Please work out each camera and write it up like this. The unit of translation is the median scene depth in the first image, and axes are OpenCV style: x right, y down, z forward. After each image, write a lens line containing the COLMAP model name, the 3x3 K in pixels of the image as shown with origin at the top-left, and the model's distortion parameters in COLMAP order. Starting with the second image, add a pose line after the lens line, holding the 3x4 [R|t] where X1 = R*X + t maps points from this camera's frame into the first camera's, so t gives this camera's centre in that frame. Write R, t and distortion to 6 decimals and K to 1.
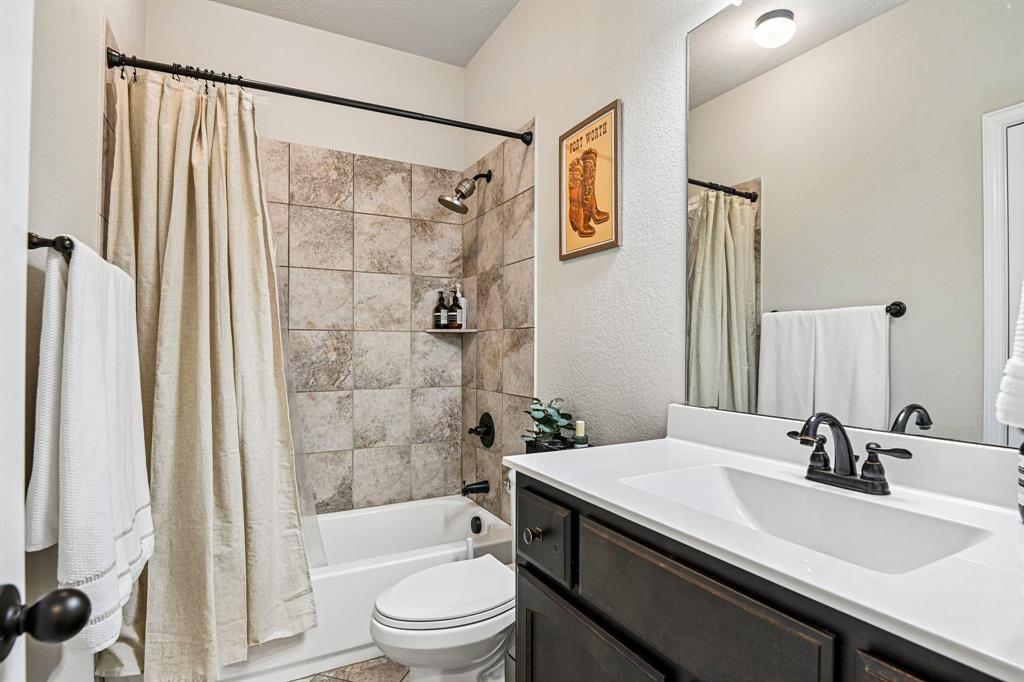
lens RADIAL K [[531.1, 0, 512.0], [0, 531.1, 341.0], [0, 0, 1]] dist [0.000130, -0.000033]
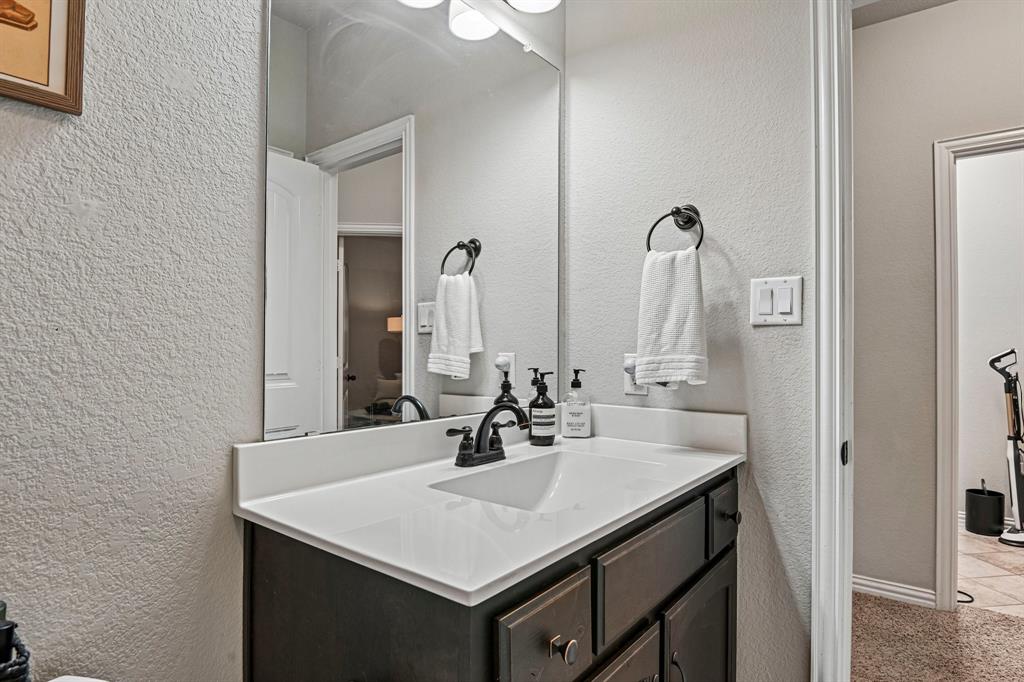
lens RADIAL K [[538.9, 0, 517.0], [0, 538.9, 343.0], [0, 0, 1]] dist [-0.005625, -0.012835]
pose [[-0.416943, 0.008122, 0.908896, -0.526246], [-0.010874, 0.999844, -0.013923, 0.012333], [-0.908868, -0.015688, -0.416790, 1.348453]]
